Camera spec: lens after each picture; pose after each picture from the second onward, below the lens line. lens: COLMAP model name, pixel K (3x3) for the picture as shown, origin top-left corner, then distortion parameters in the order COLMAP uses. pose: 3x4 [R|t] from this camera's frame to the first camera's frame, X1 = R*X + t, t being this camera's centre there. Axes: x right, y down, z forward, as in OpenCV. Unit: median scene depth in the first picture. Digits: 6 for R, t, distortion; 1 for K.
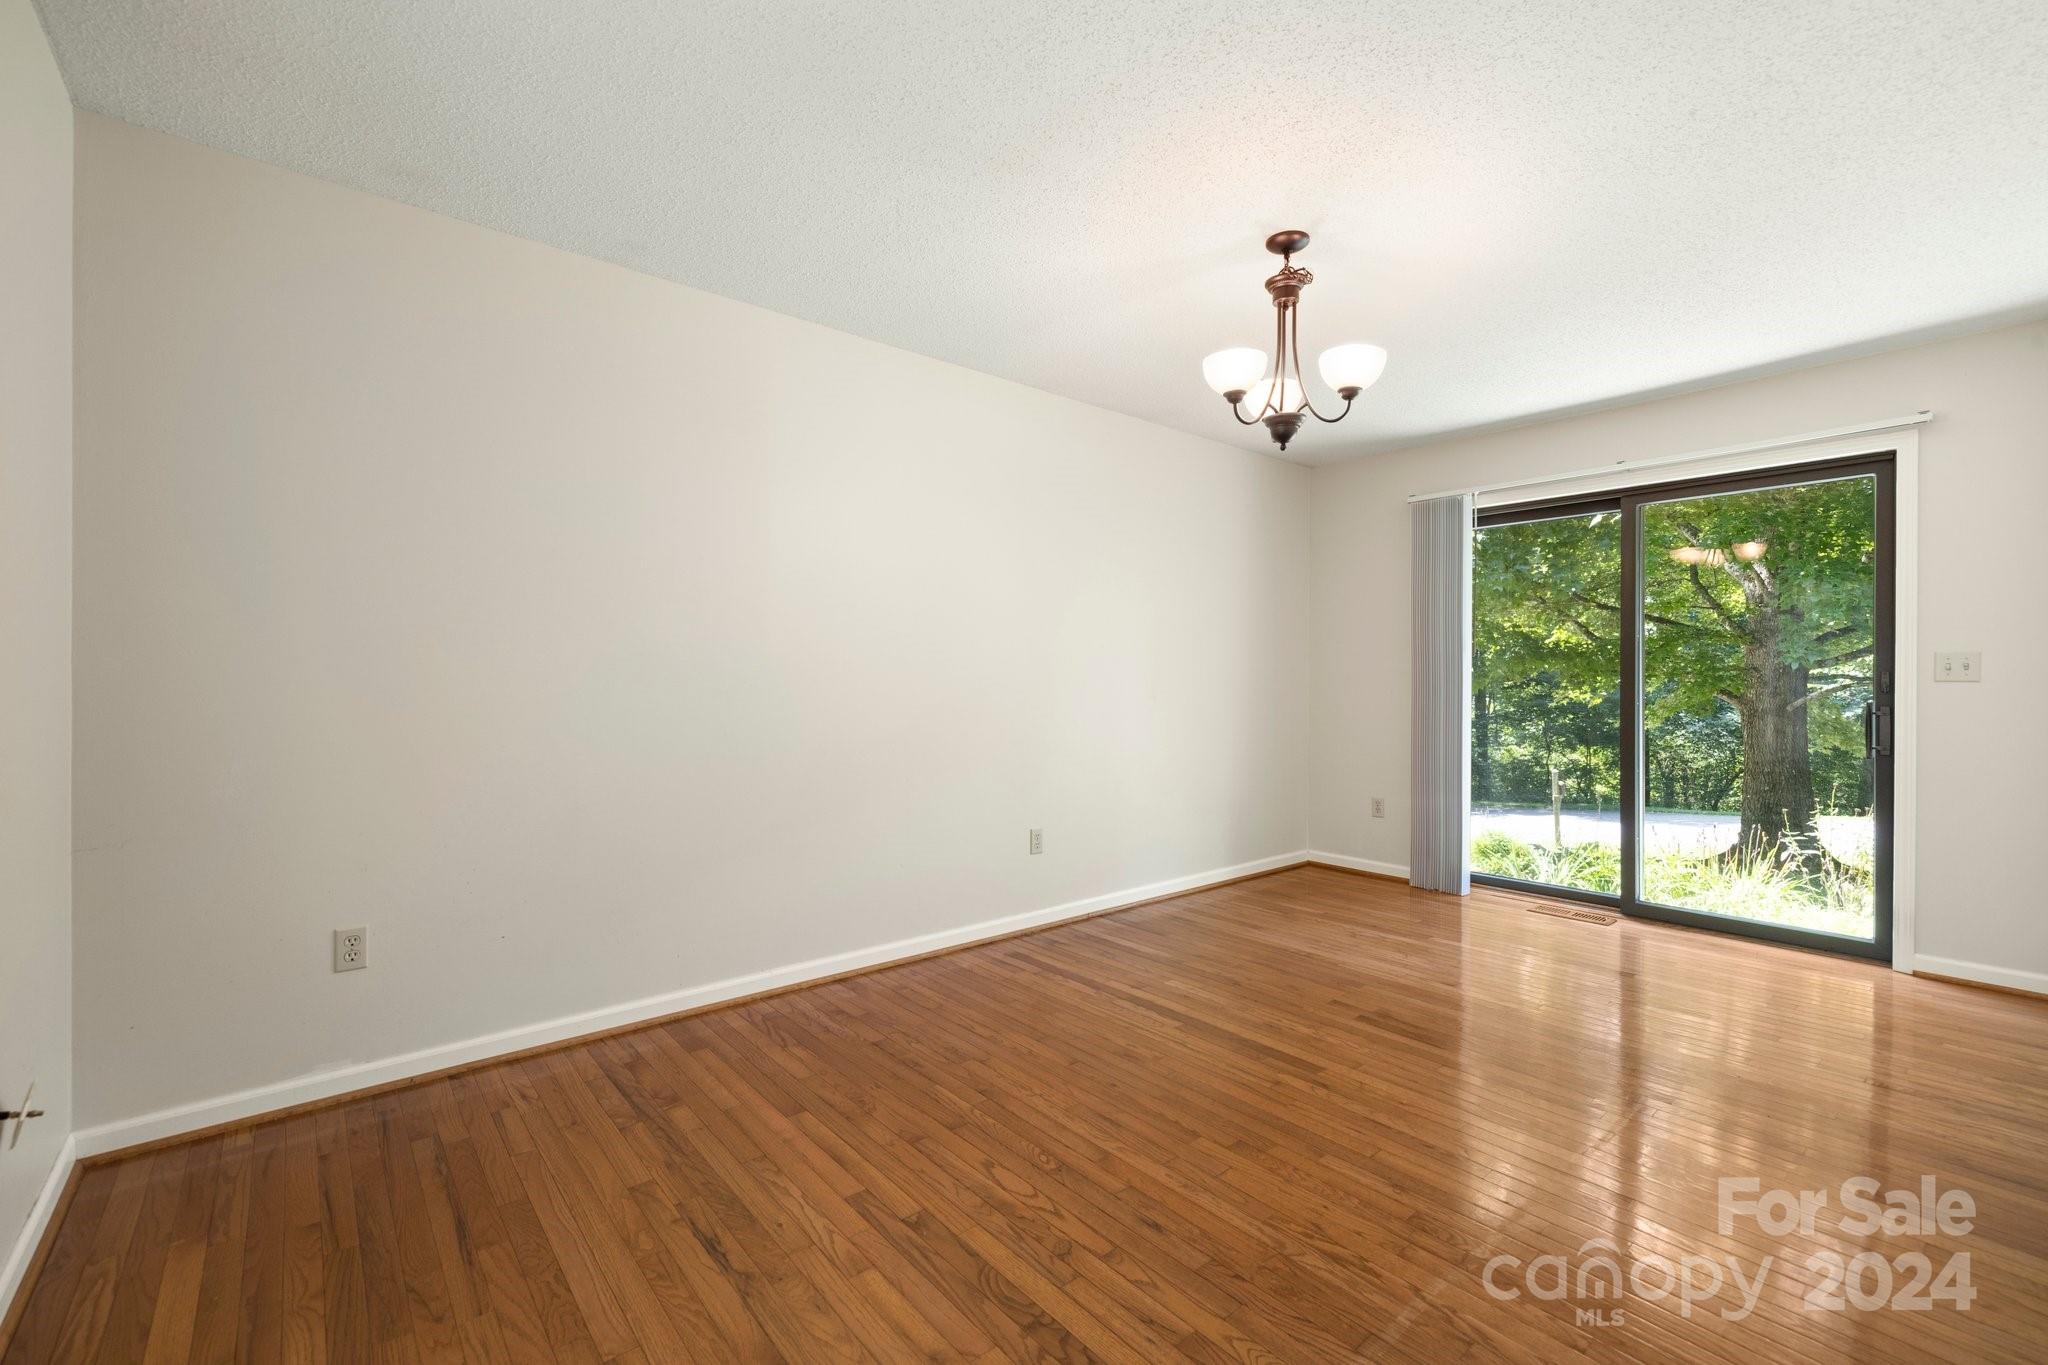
lens RADIAL K [[865.0, 0, 1017.5], [0, 865.0, 671.9], [0, 0, 1]] dist [0.001063, 0.000120]
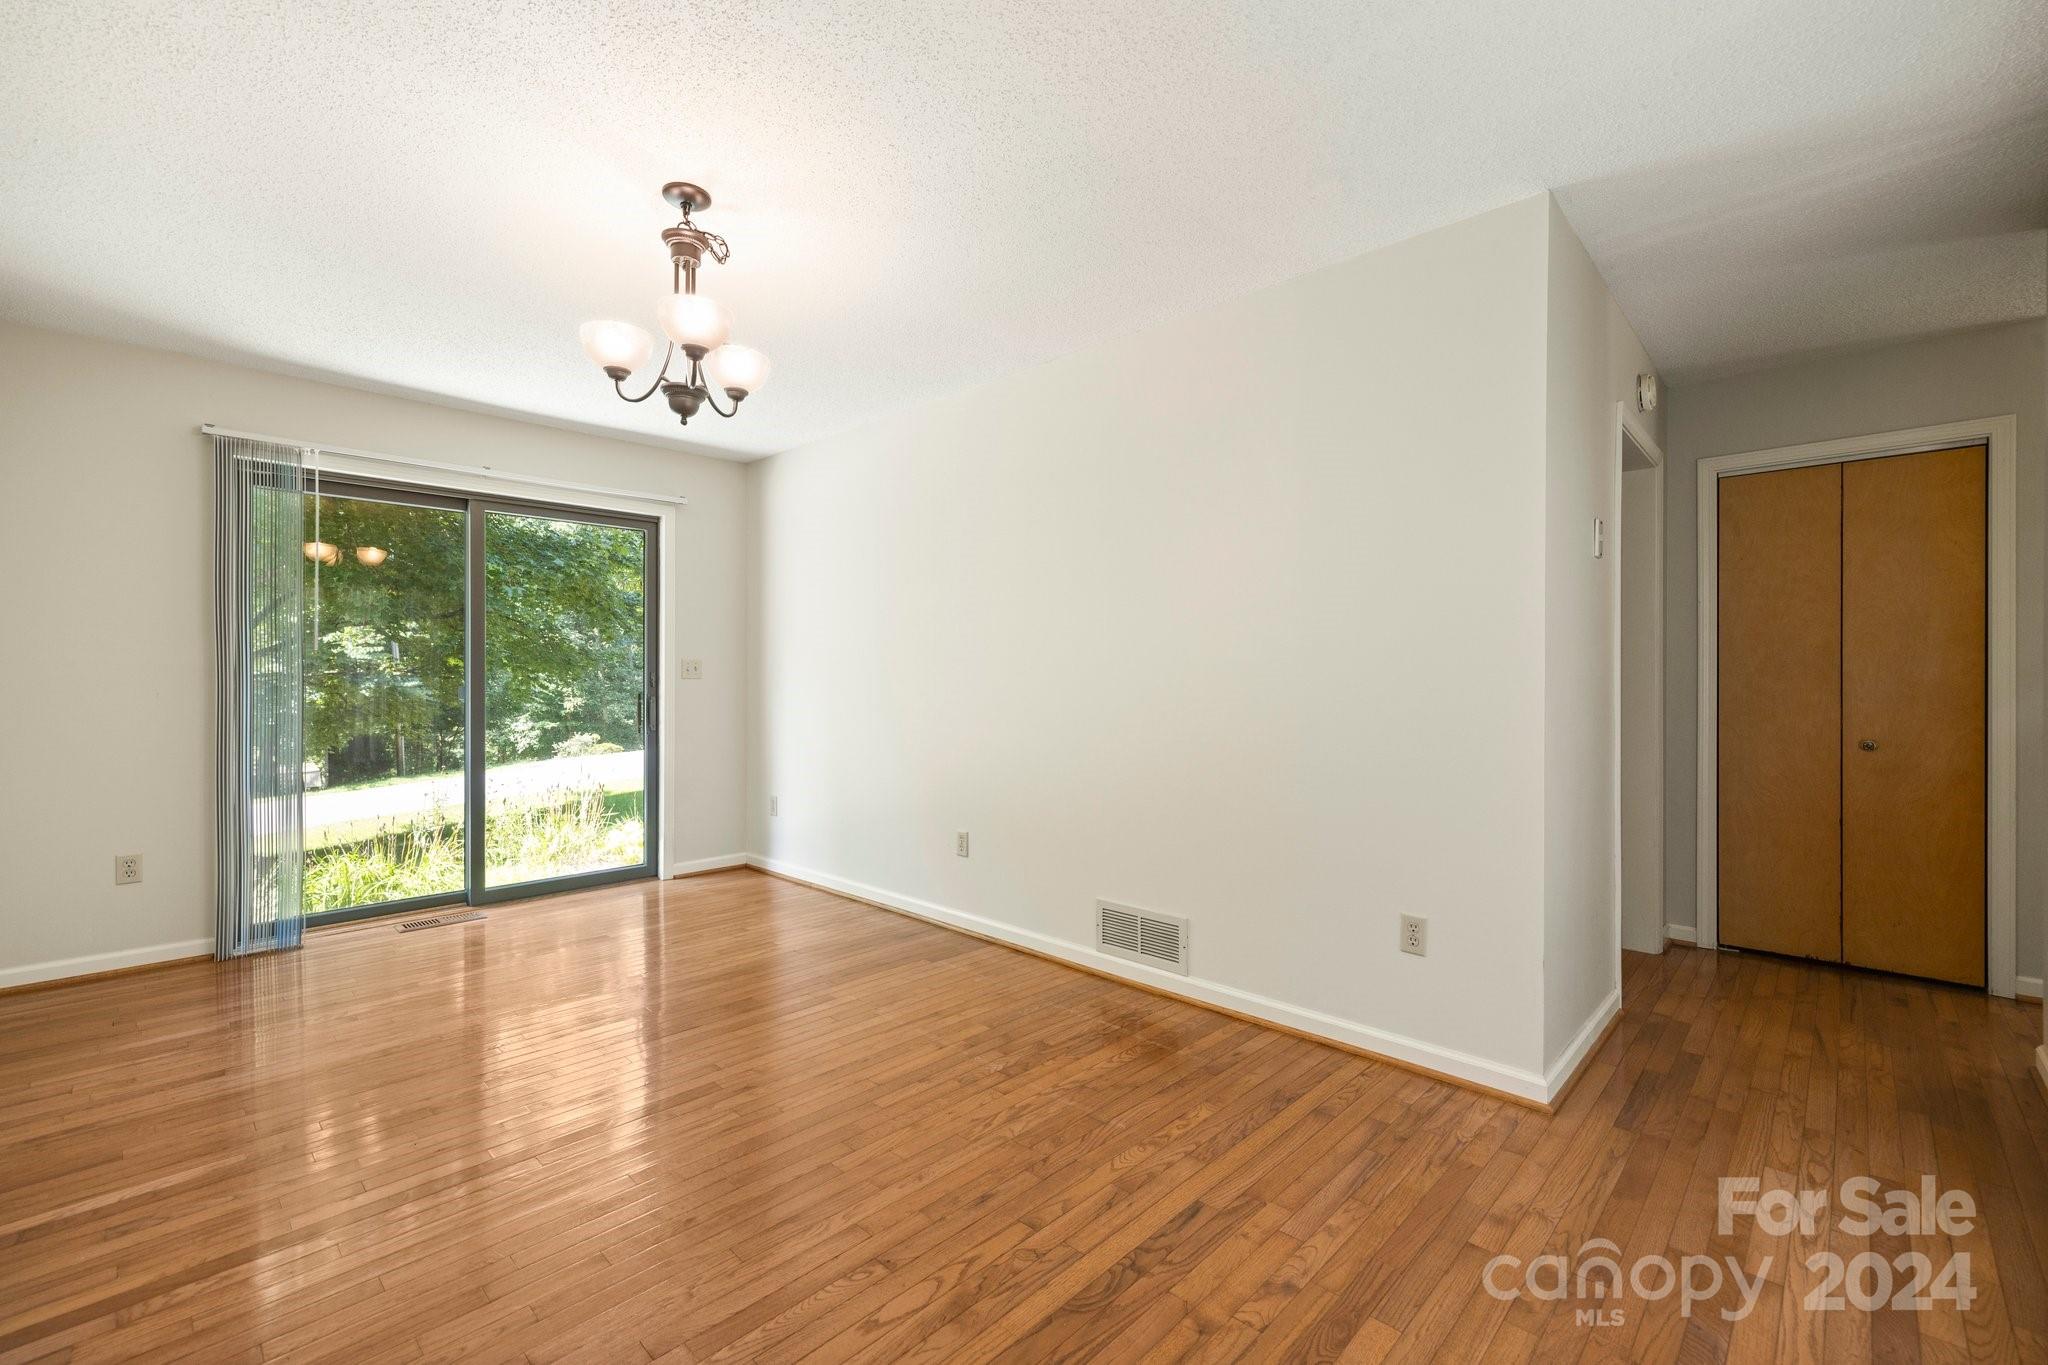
lens RADIAL K [[865.0, 0, 1017.5], [0, 865.0, 671.9], [0, 0, 1]] dist [0.001063, 0.000120]
pose [[-0.104367, 0.003636, 0.994532, -0.624821], [-0.009264, 0.999946, -0.004628, 0.001659], [-0.994496, -0.009696, -0.104327, 0.748169]]
